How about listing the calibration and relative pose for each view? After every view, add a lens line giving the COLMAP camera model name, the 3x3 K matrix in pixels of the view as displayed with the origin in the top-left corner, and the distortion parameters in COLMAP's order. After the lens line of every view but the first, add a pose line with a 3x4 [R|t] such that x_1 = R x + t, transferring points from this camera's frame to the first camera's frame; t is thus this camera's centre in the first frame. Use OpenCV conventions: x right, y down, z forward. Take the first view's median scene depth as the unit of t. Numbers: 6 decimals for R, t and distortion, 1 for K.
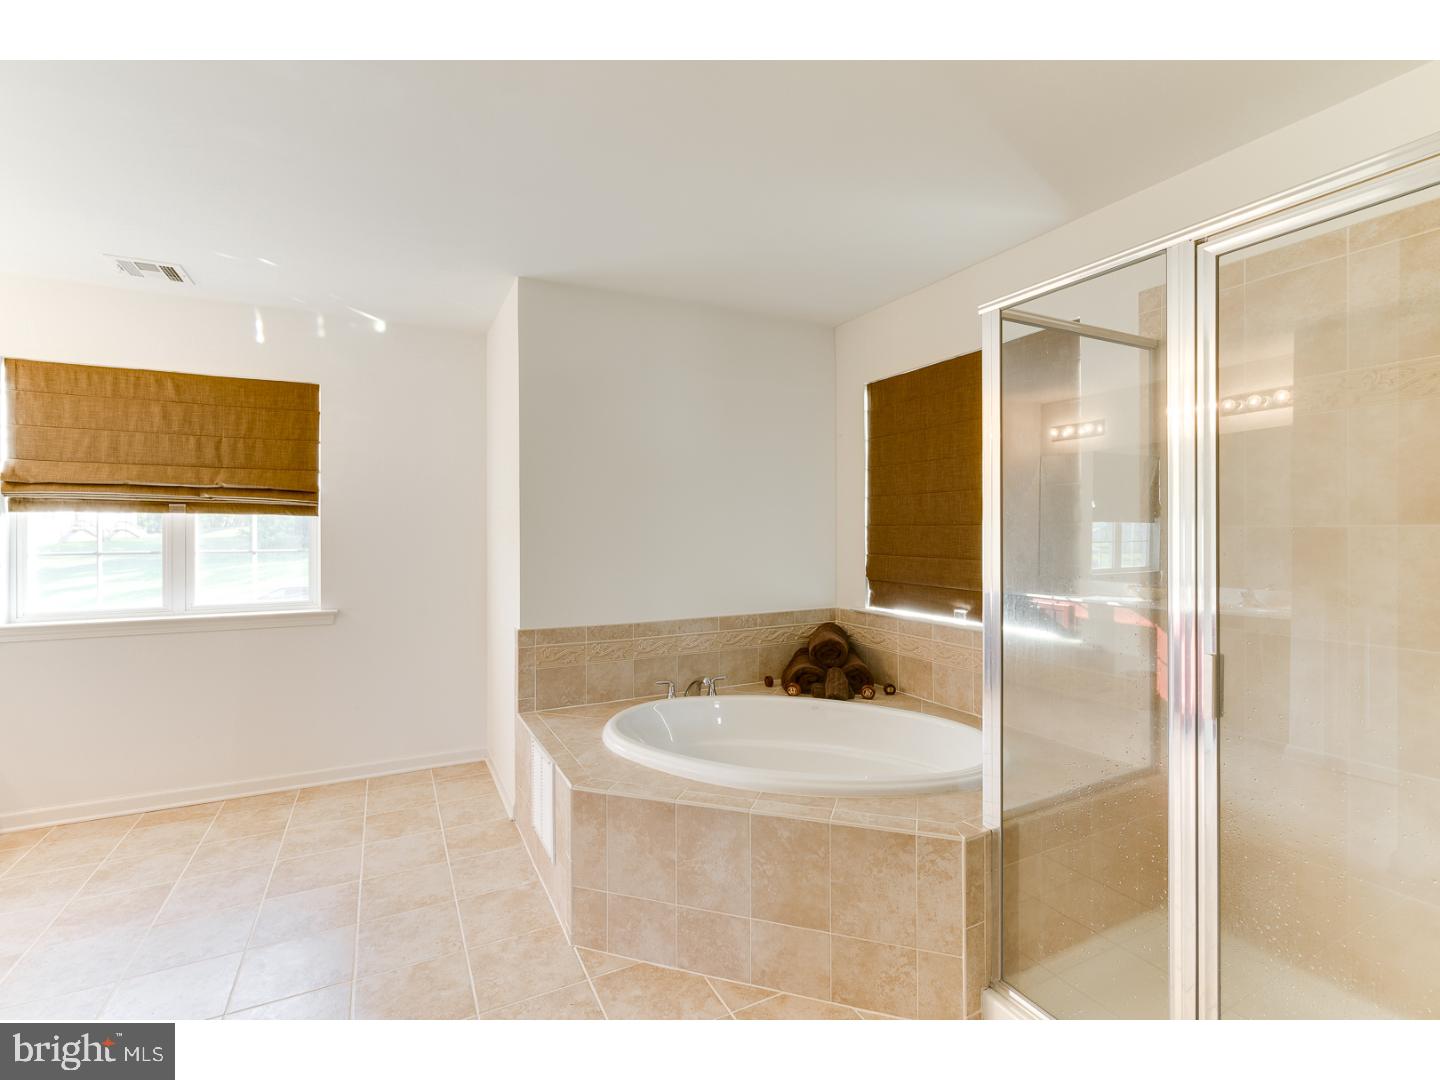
lens RADIAL K [[657.6, 0, 710.8], [0, 657.6, 526.0], [0, 0, 1]] dist [-0.005805, -0.000436]
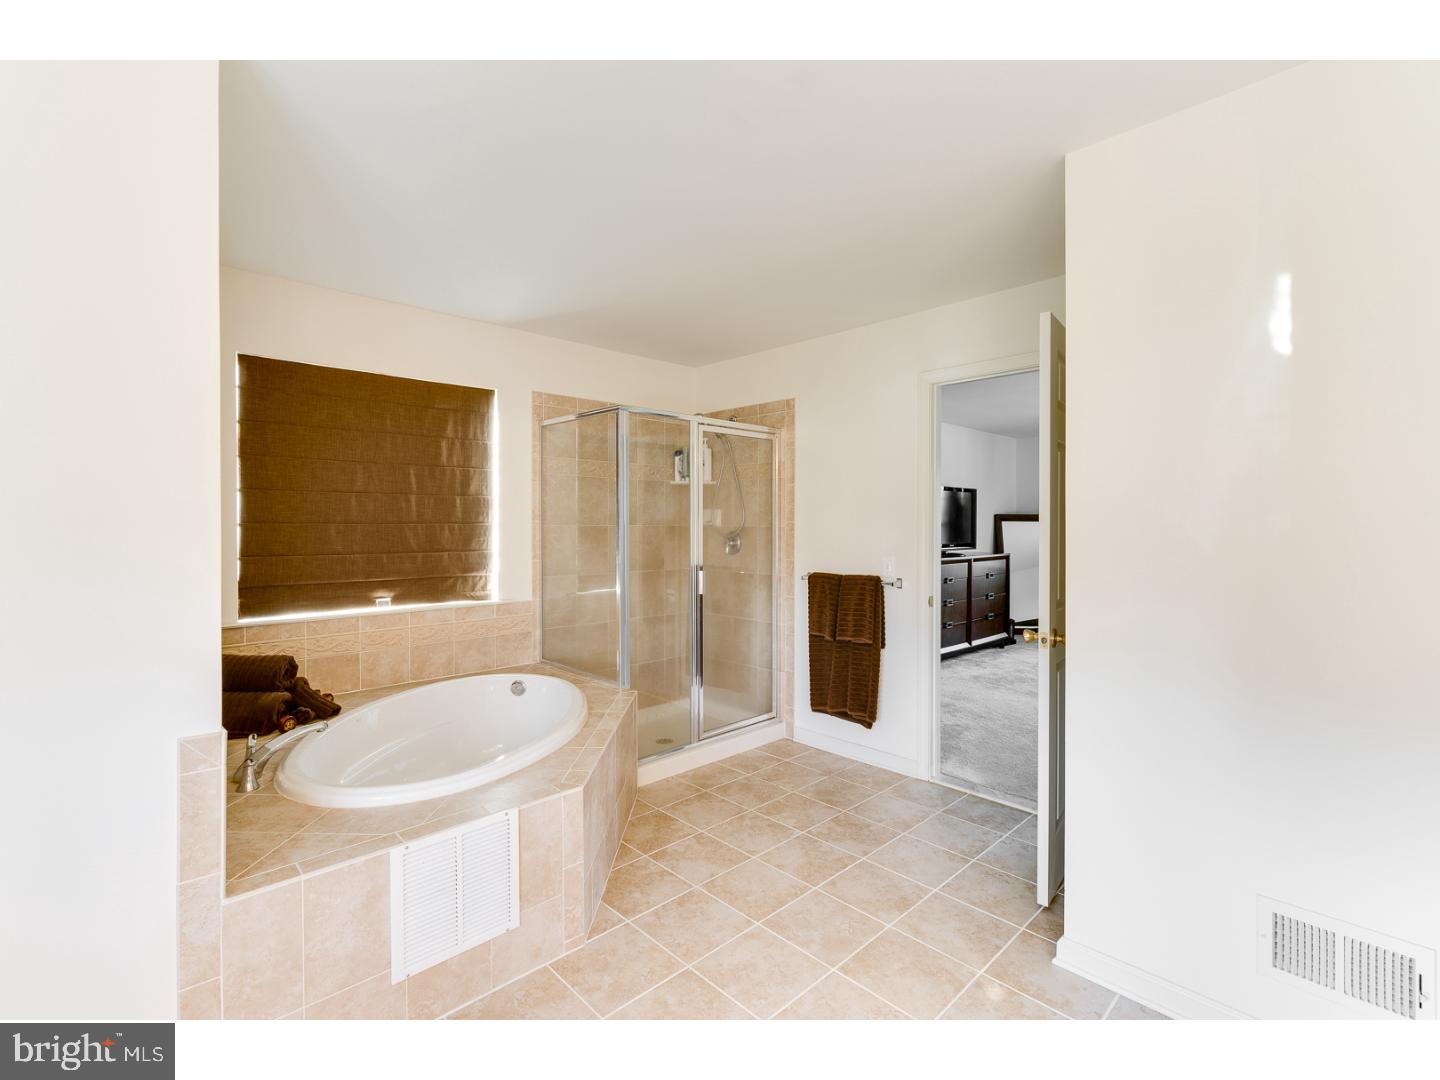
lens RADIAL K [[657.6, 0, 712.3], [0, 657.6, 530.8], [0, 0, 1]] dist [-0.005805, -0.000436]
pose [[-0.285248, -0.004941, 0.958441, -0.869240], [0.002324, 0.999980, 0.005847, 0.005912], [-0.958451, 0.003895, -0.285231, 0.784122]]
